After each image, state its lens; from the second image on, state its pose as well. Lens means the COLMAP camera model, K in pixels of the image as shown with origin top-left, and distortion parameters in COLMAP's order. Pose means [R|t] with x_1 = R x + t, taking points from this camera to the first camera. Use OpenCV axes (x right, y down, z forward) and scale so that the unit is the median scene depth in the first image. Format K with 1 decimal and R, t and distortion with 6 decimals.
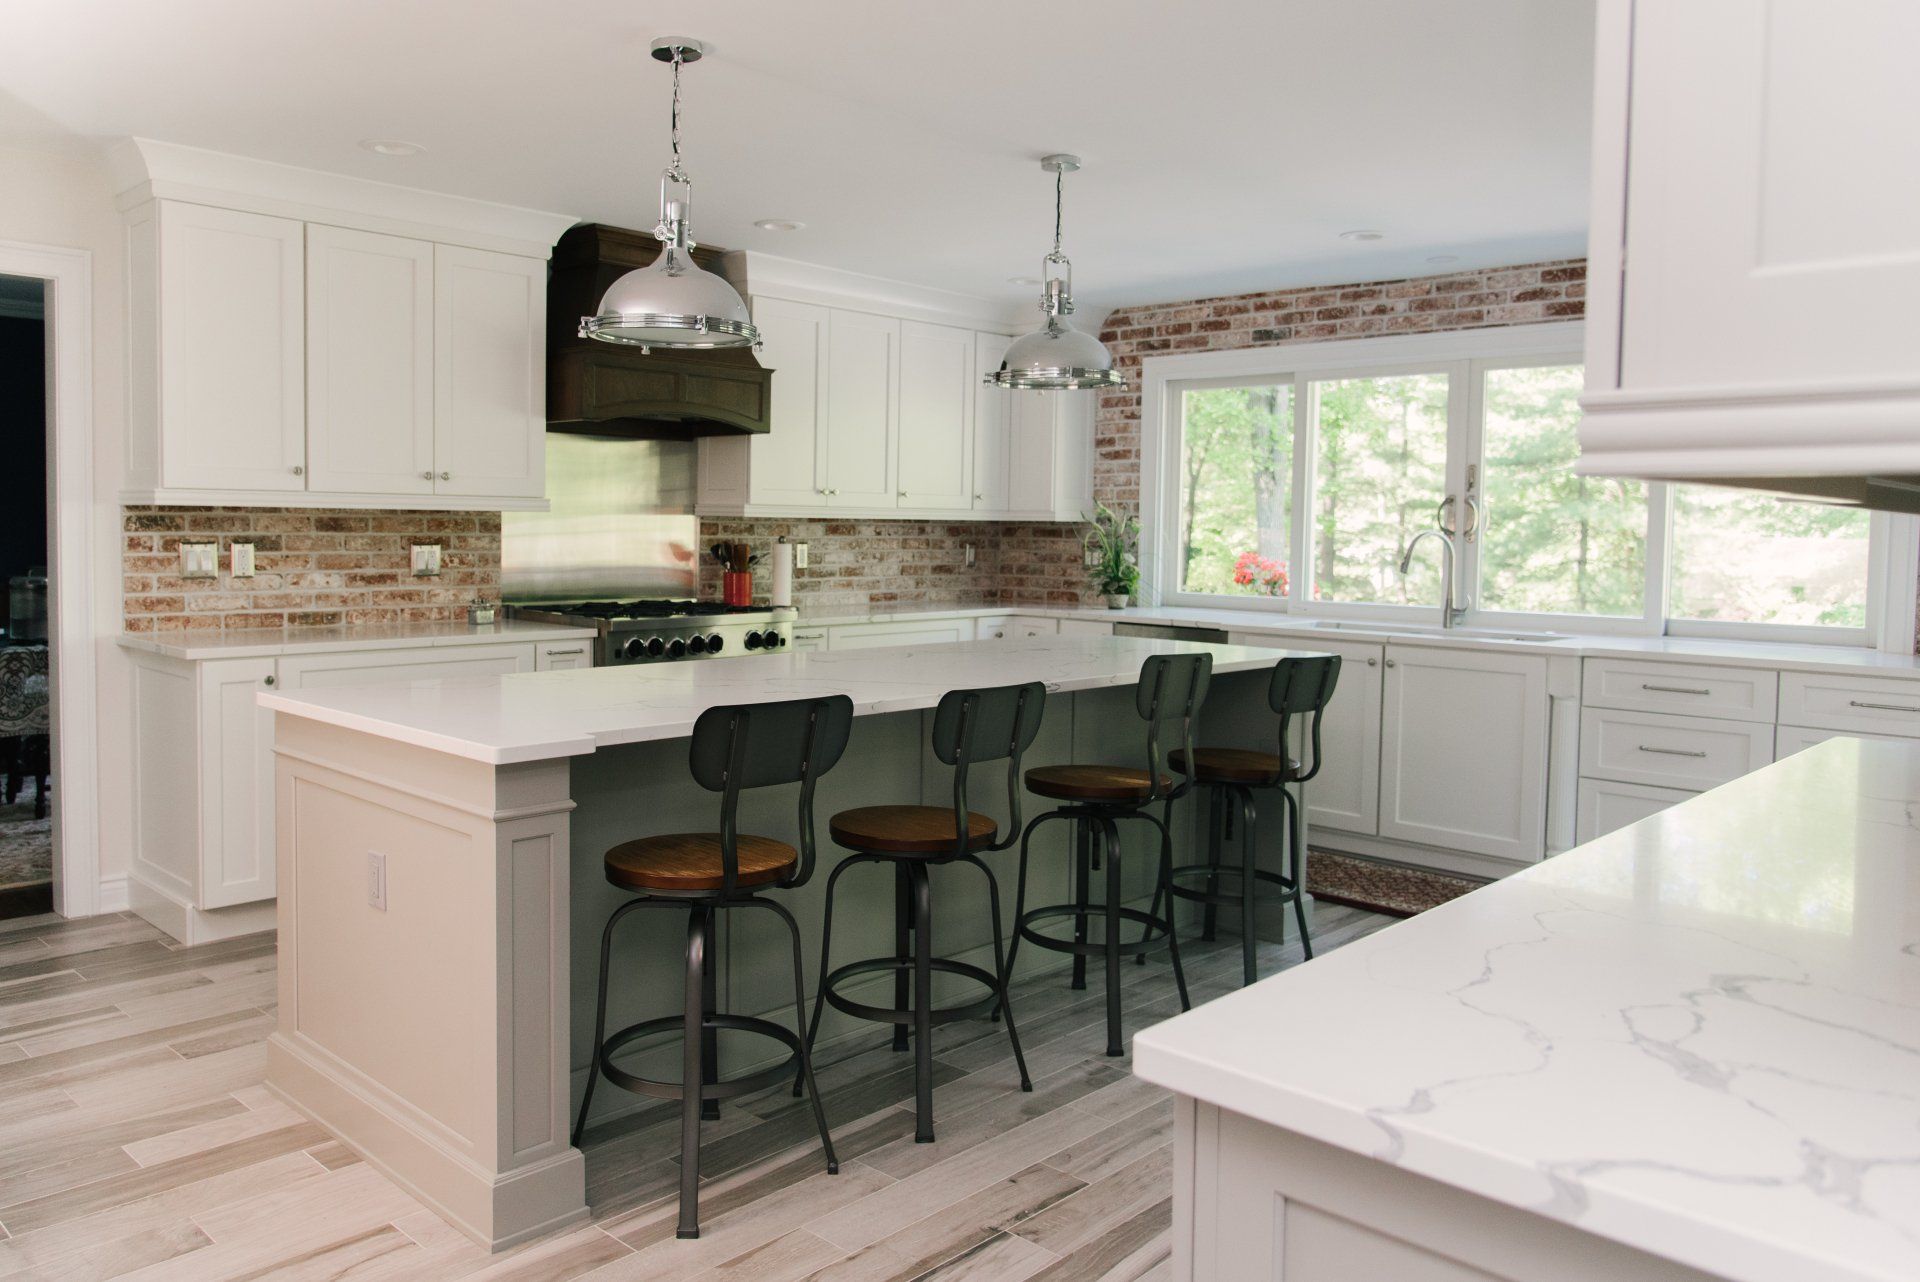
lens RADIAL K [[1436.0, 0, 949.3], [0, 1436.0, 581.7], [0, 0, 1]] dist [0.037215, 0.001541]
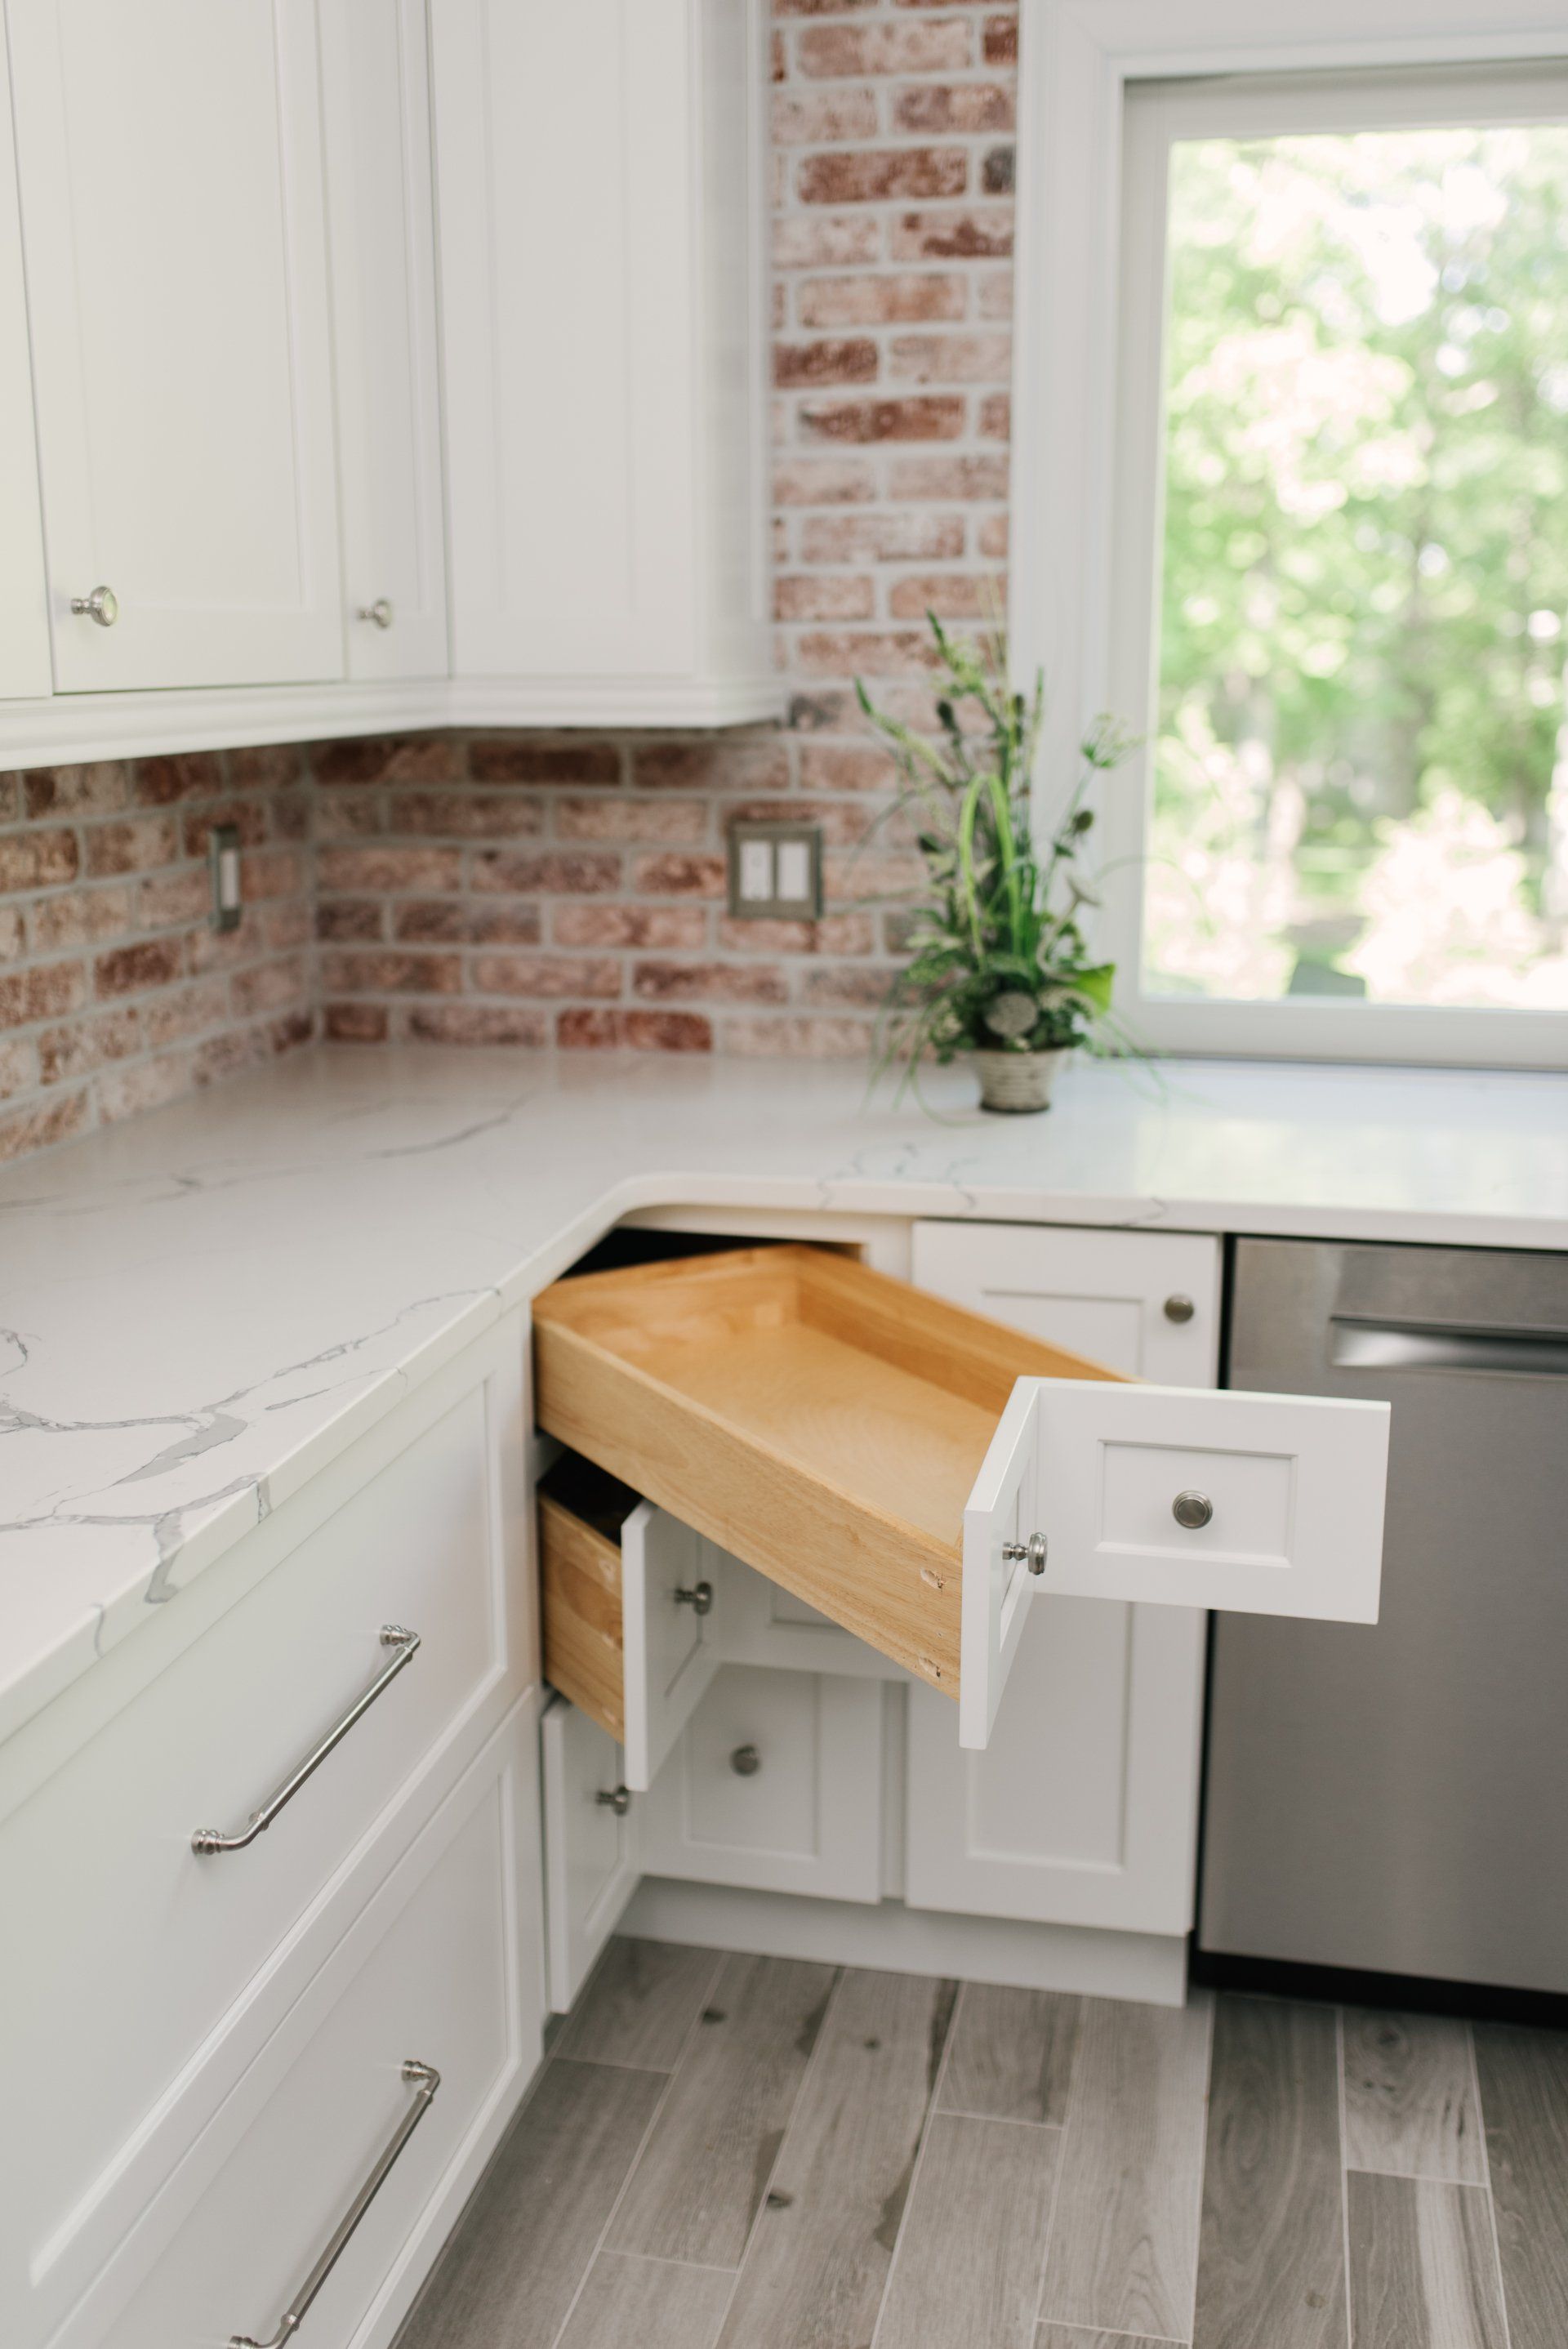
lens RADIAL K [[2231.5, 0, 784.0], [0, 2231.5, 1174.5], [0, 0, 1]] dist [-0.009481, 0.005607]
pose [[0.867097, -0.133502, 0.479916, -0.093151], [0.035090, 0.977394, 0.208492, -0.048739], [-0.496901, -0.163943, 0.852181, 0.739106]]
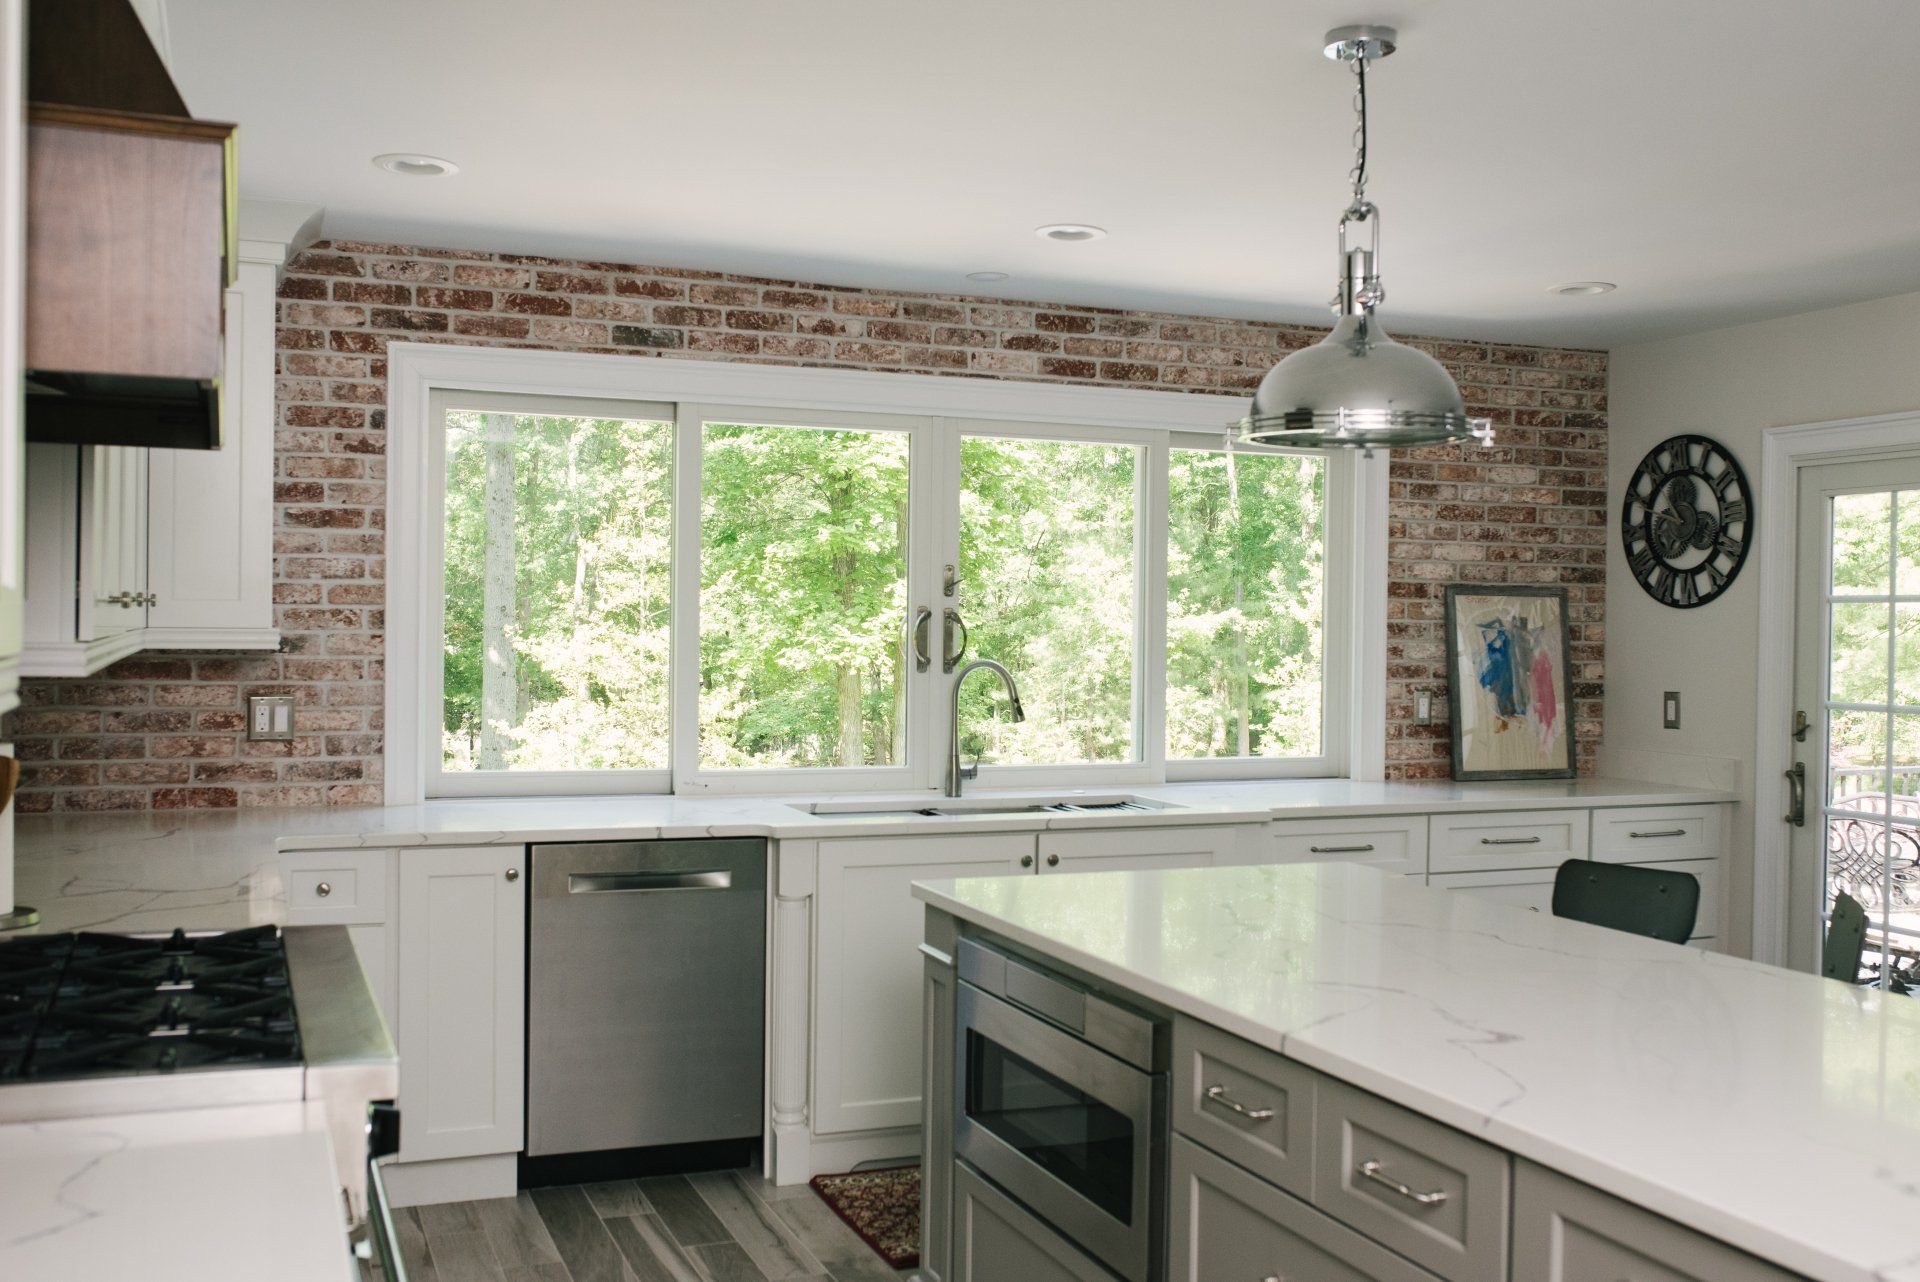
lens RADIAL K [[1824.1, 0, 960.0], [0, 1824.1, 641.0], [0, 0, 1]] dist [-0.009481, 0.005607]
pose [[0.436539, -0.019258, 0.899479, -0.410037], [0.028790, 0.999558, 0.007429, -0.045389], [-0.899225, 0.022653, 0.436900, 0.547340]]
